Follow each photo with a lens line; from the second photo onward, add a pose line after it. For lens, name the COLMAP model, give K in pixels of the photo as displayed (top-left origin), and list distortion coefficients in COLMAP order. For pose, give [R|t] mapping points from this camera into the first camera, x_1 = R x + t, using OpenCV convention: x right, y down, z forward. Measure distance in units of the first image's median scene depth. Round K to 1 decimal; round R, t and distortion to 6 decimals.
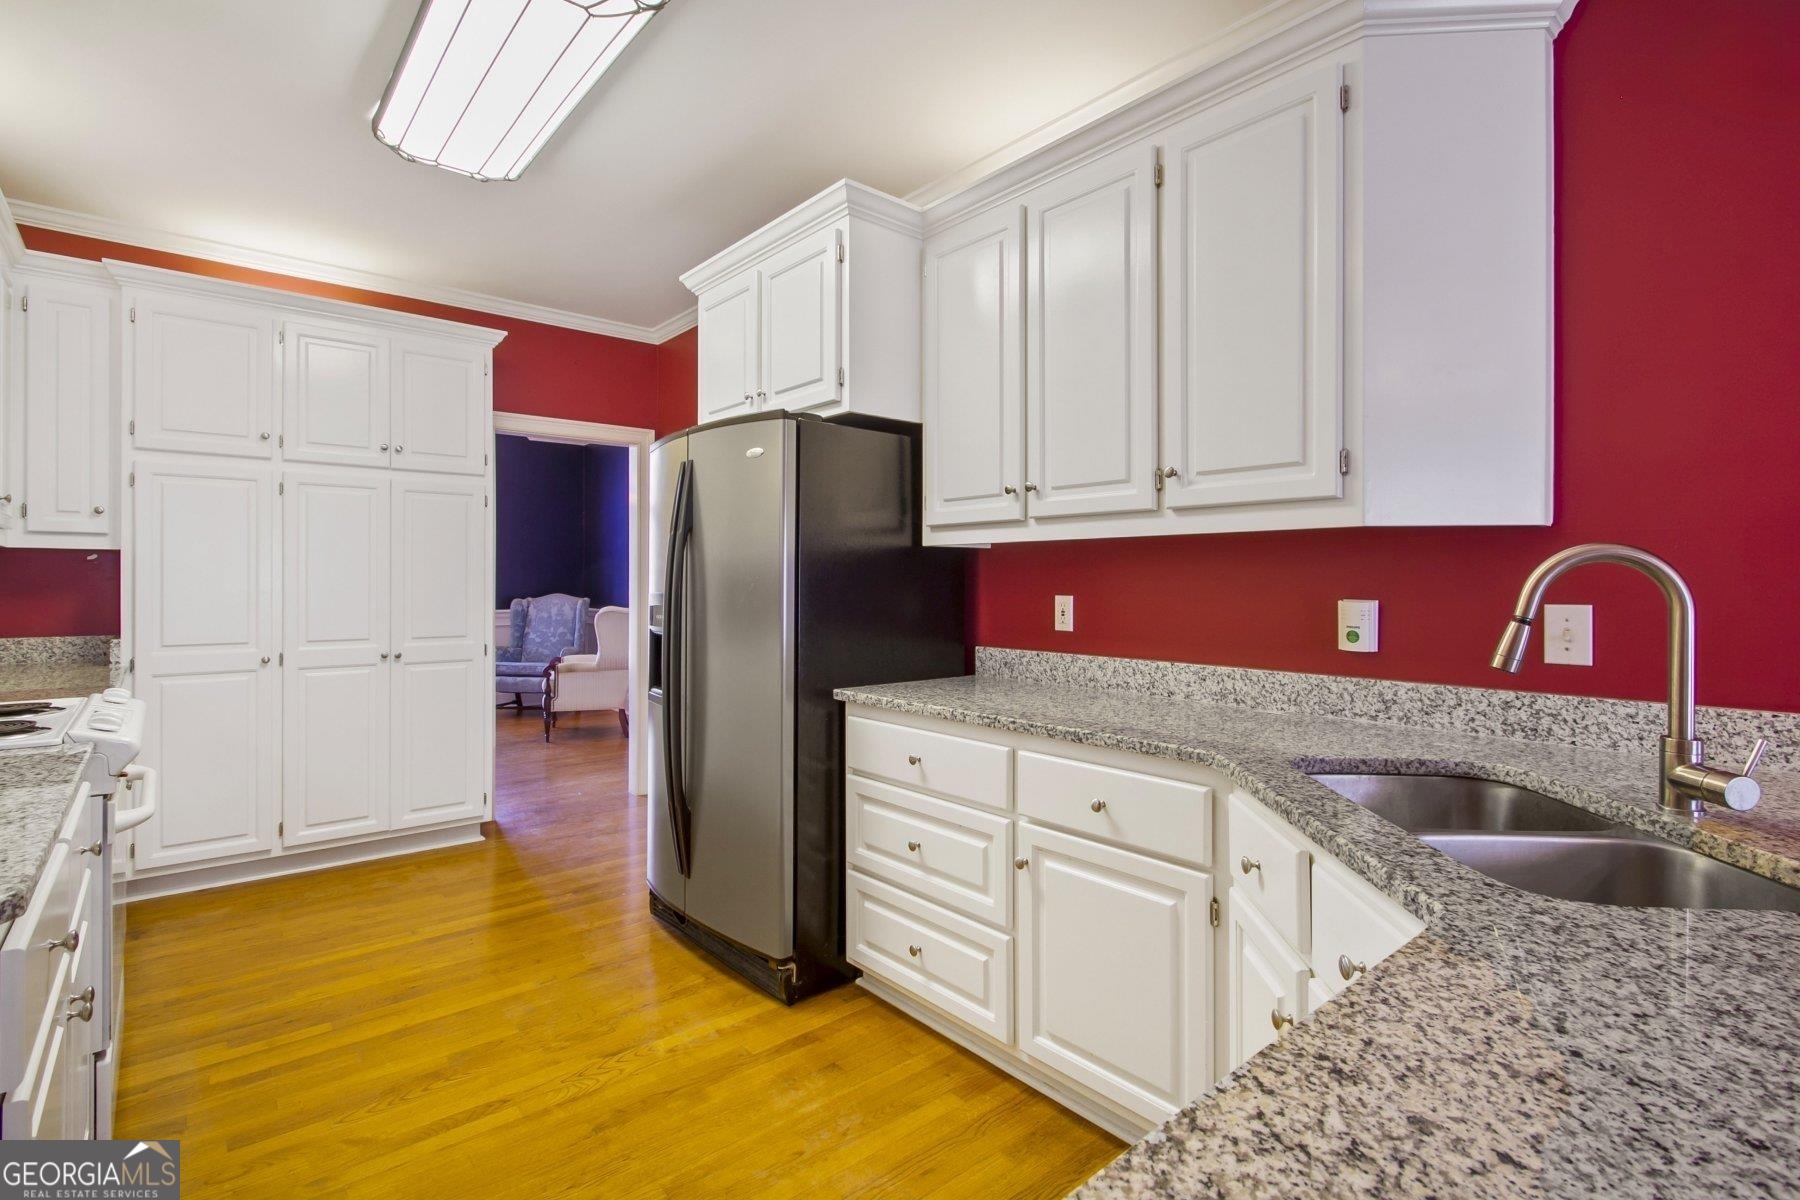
lens RADIAL K [[856.6, 0, 897.1], [0, 856.6, 596.5], [0, 0, 1]] dist [-0.003432, -0.003296]
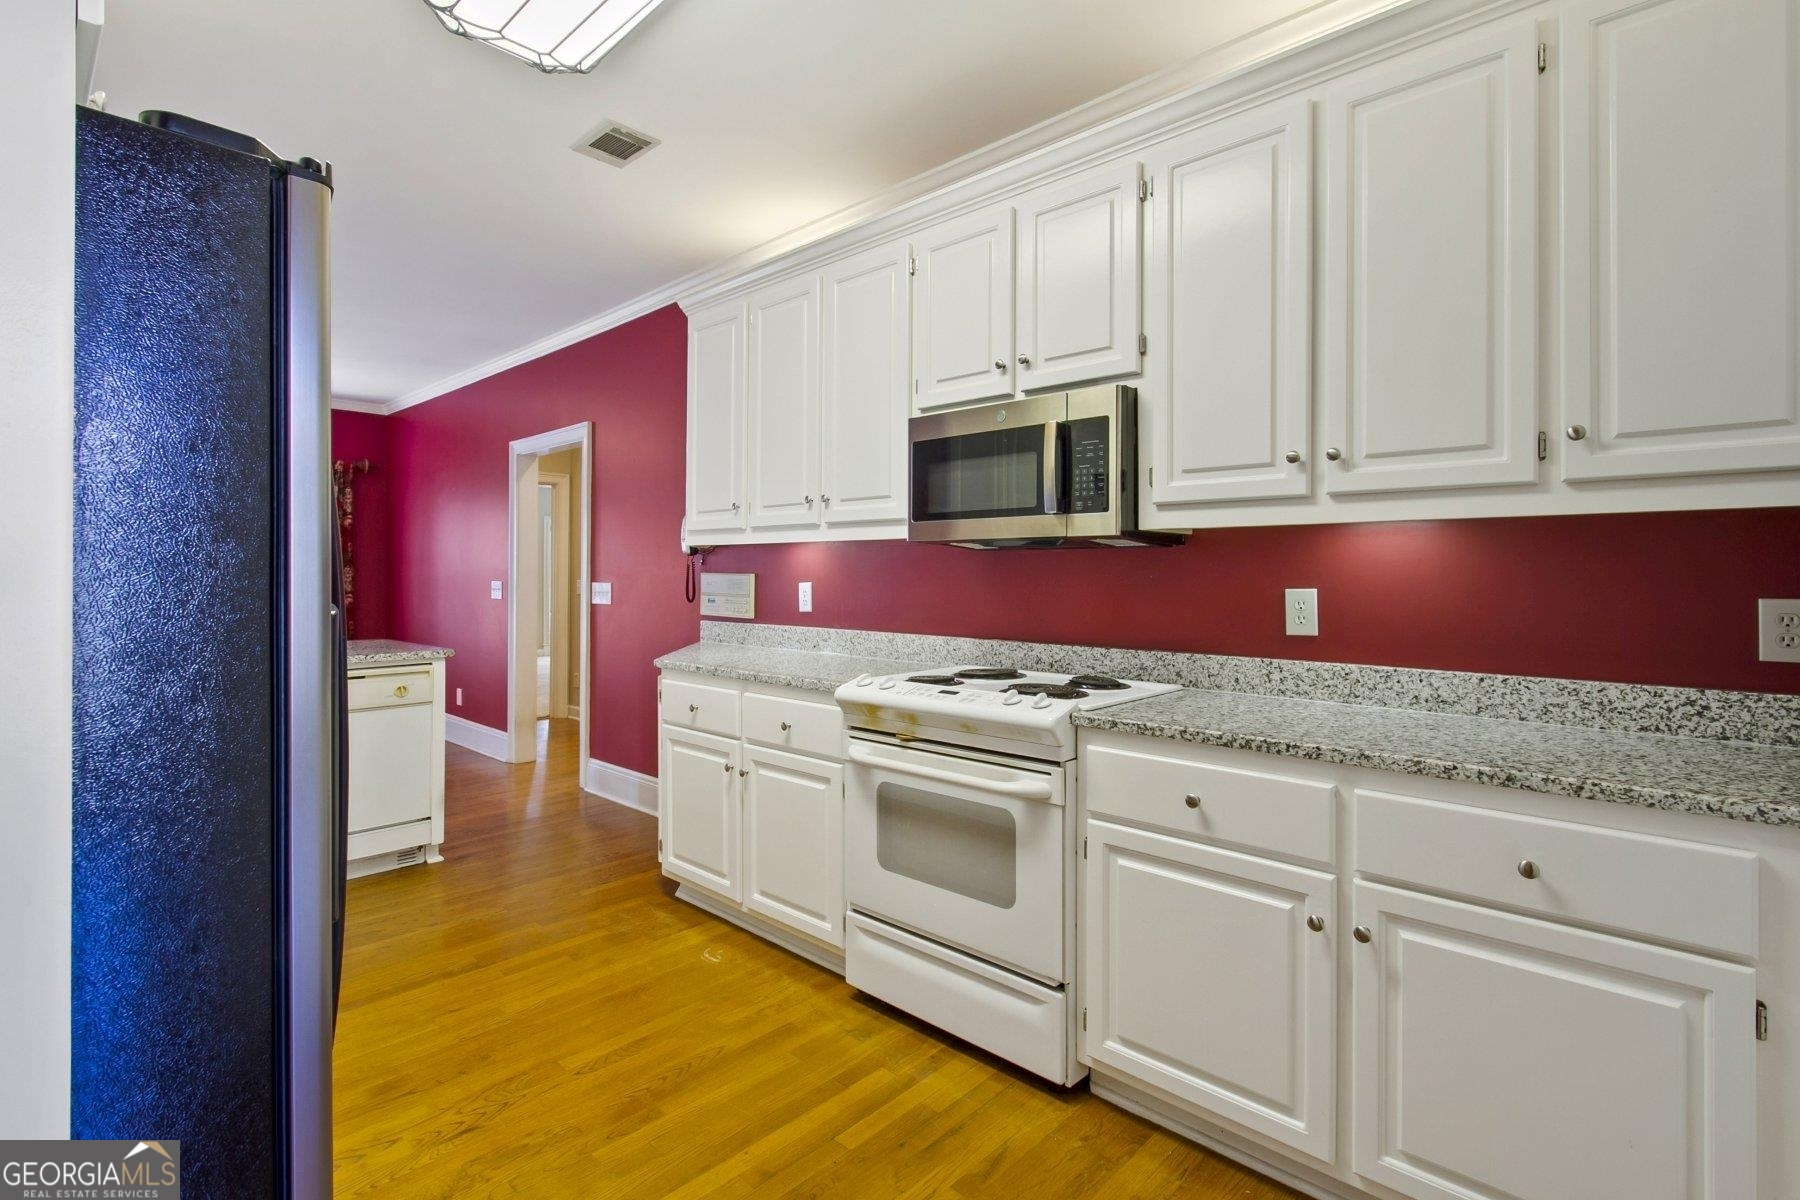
lens RADIAL K [[702.7, 0, 899.1], [0, 702.7, 588.4], [0, 0, 1]] dist [0.002640, -0.000312]
pose [[0.976501, -0.003596, 0.215484, -0.322626], [0.002276, 0.999977, 0.006375, -0.006343], [-0.215502, -0.005735, 0.976487, 0.375756]]
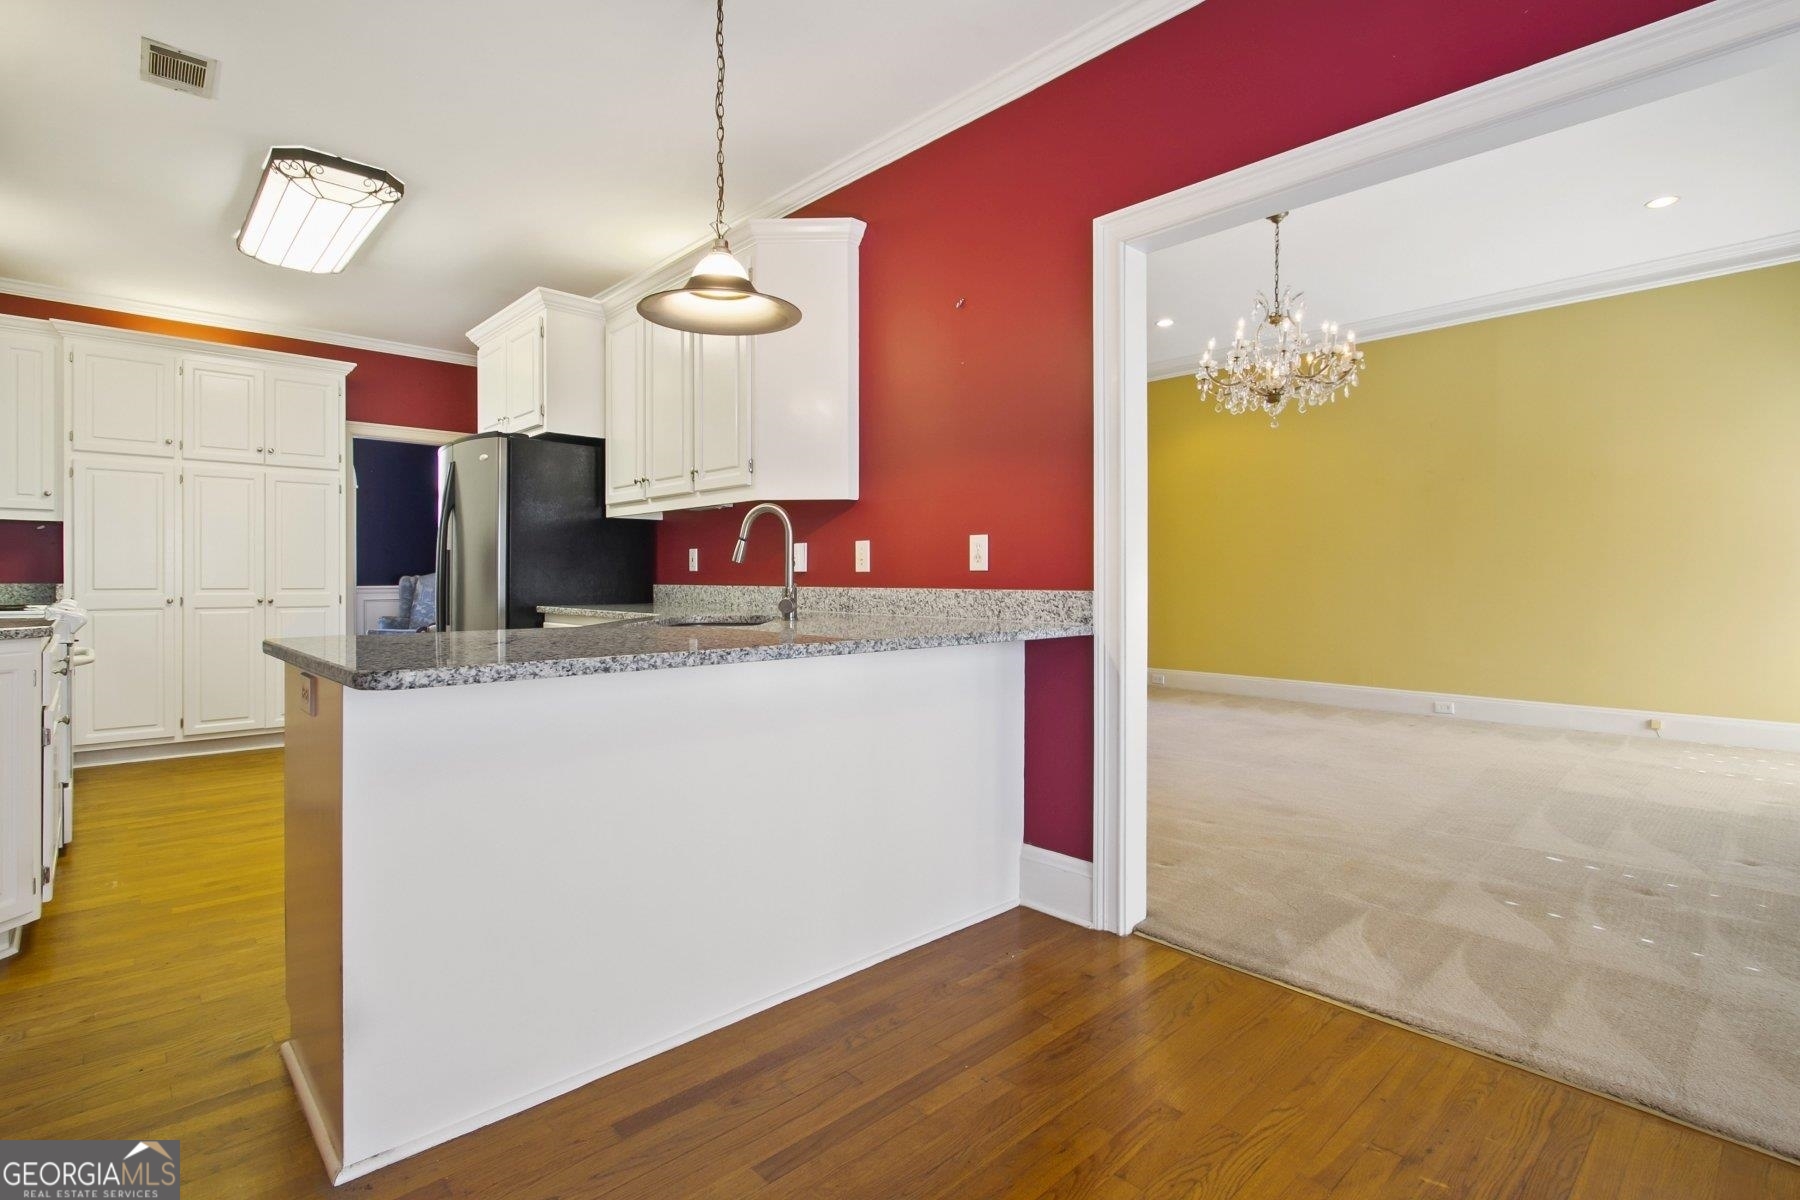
lens RADIAL K [[856.6, 0, 891.6], [0, 856.6, 593.6], [0, 0, 1]] dist [-0.003432, -0.003296]
pose [[0.998649, -0.002530, 0.051904, 0.442854], [0.002389, 0.999993, 0.002764, 0.072526], [-0.051910, -0.002636, 0.998648, -0.549029]]
